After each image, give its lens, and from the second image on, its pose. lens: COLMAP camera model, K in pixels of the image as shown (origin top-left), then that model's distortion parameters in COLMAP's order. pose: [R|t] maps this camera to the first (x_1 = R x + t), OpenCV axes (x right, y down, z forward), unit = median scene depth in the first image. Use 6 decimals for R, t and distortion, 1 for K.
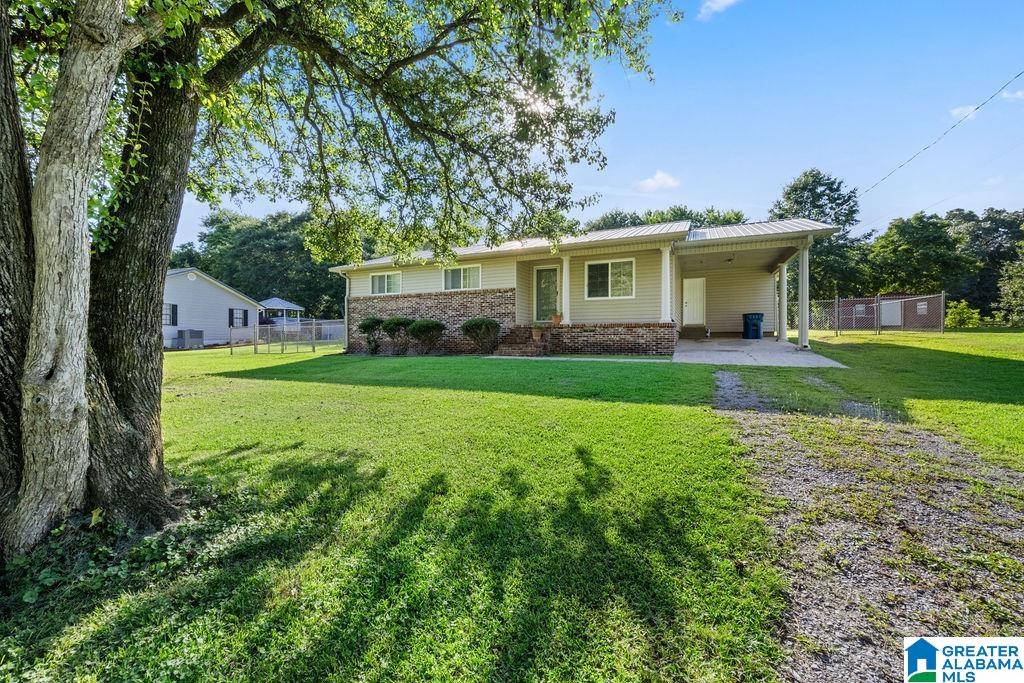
lens RADIAL K [[401.1, 0, 510.0], [0, 401.1, 341.1], [0, 0, 1]] dist [0.000228, -0.000390]
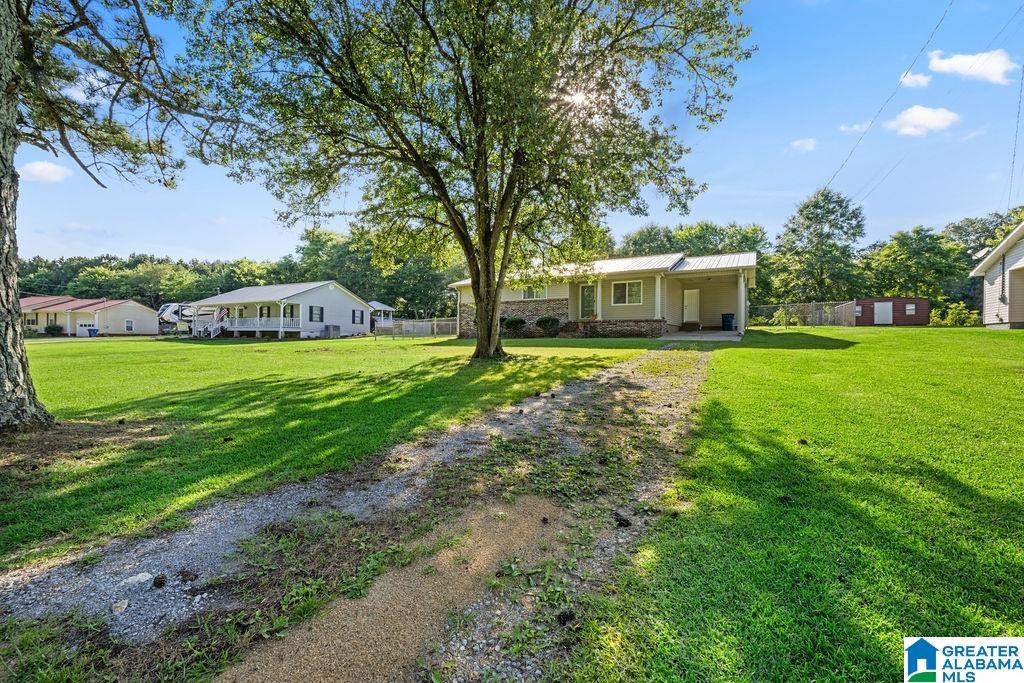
lens RADIAL K [[401.1, 0, 510.0], [0, 401.1, 341.1], [0, 0, 1]] dist [0.000228, -0.000390]
pose [[0.993958, 0.008336, -0.109447, -0.018449], [-0.008273, 0.999965, 0.001035, 0.018700], [0.109452, -0.000123, 0.993992, -0.284708]]
